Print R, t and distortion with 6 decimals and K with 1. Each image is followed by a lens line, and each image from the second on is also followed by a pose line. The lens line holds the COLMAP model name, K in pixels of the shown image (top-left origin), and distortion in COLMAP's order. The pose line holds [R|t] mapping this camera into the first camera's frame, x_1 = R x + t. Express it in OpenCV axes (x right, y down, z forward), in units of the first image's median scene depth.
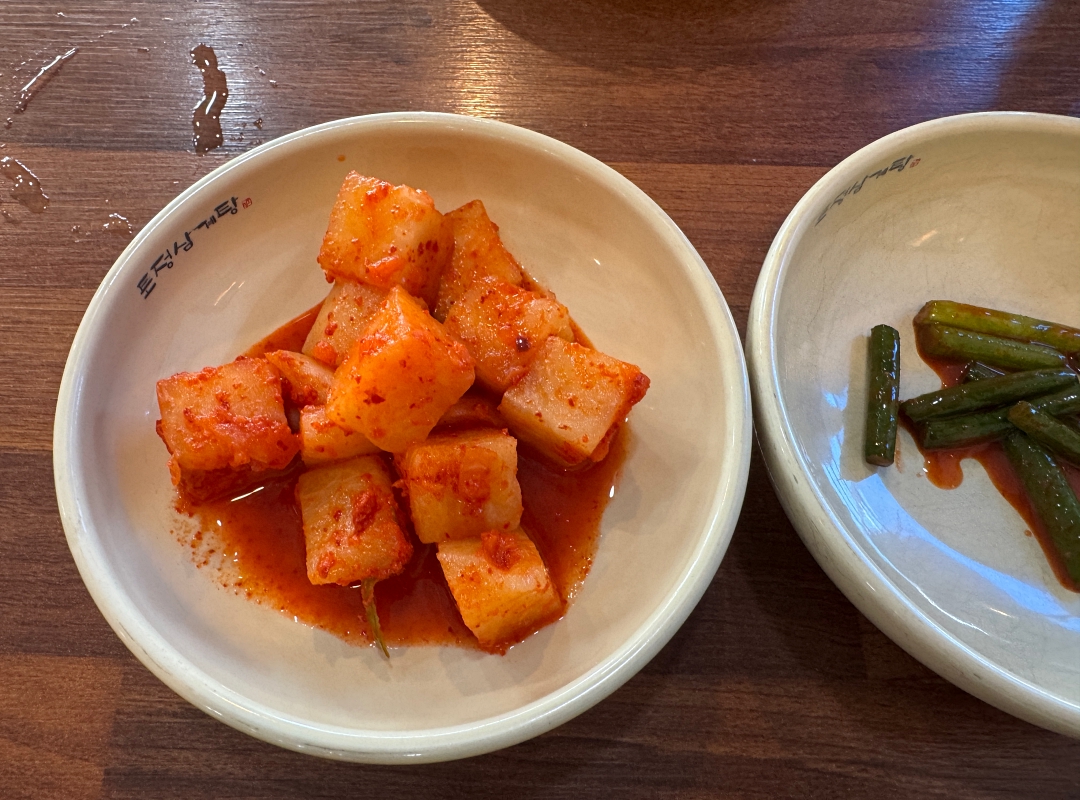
lens RADIAL K [[732.2, 0, 482.8], [0, 732.2, 400.0], [0, 0, 1]] dist [-0.000997, -0.003603]
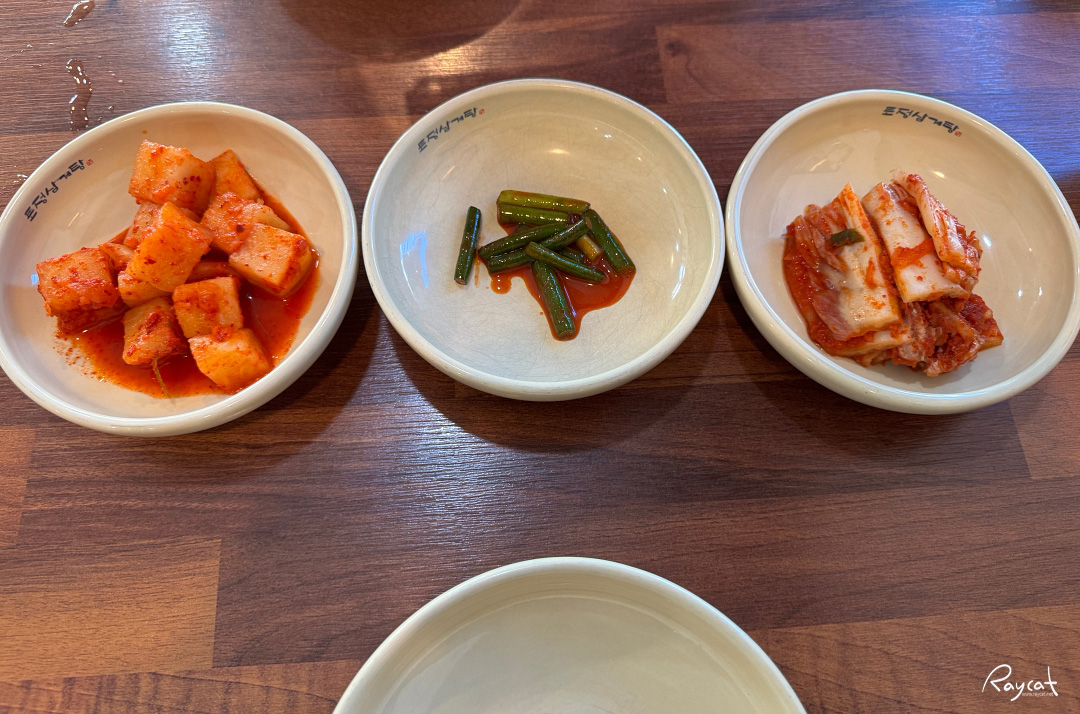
lens RADIAL K [[756.1, 0, 540.2], [0, 756.1, 341.2], [0, 0, 1]] dist [-0.023172, -0.000607]
pose [[0.995298, -0.083056, 0.049845, 0.673717], [0.082647, 0.996526, 0.010221, 0.242733], [-0.050521, -0.006053, 0.998705, -0.898695]]
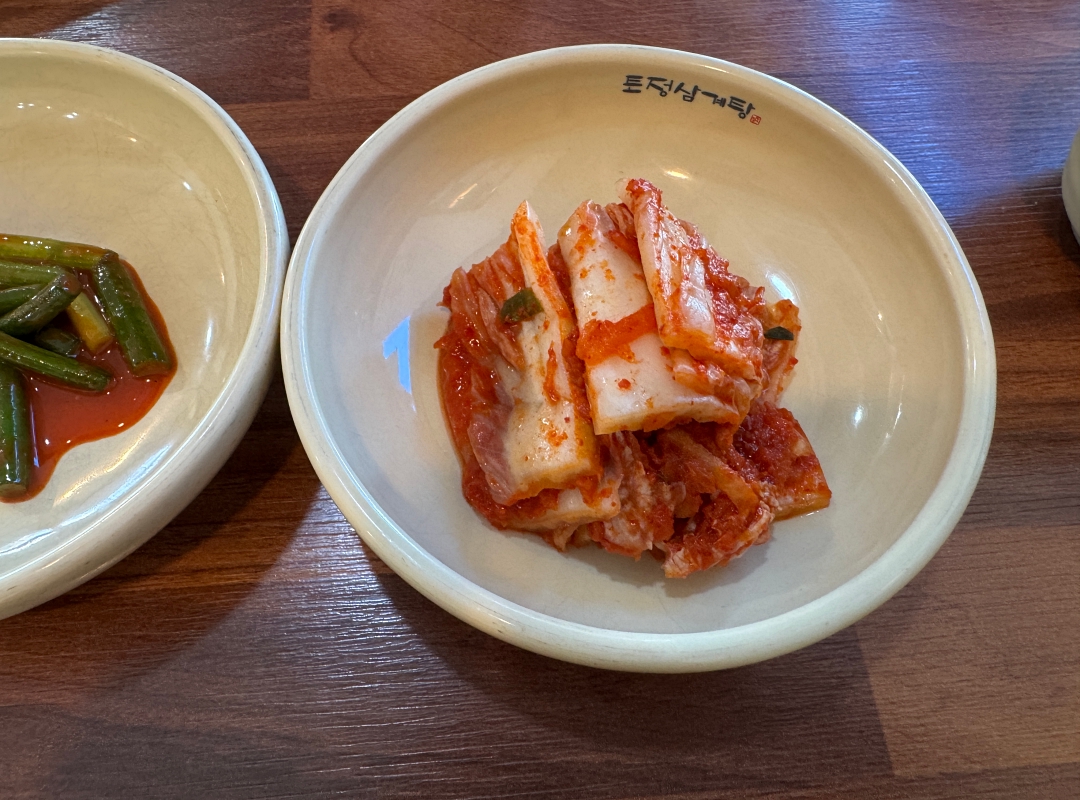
lens RADIAL K [[732.2, 0, 482.8], [0, 732.2, 400.0], [0, 0, 1]] dist [-0.000997, -0.003603]
pose [[0.995282, -0.091524, 0.032215, 1.457955], [0.092407, 0.995353, -0.027086, 0.213104], [-0.029586, 0.029935, 0.999114, -0.014554]]
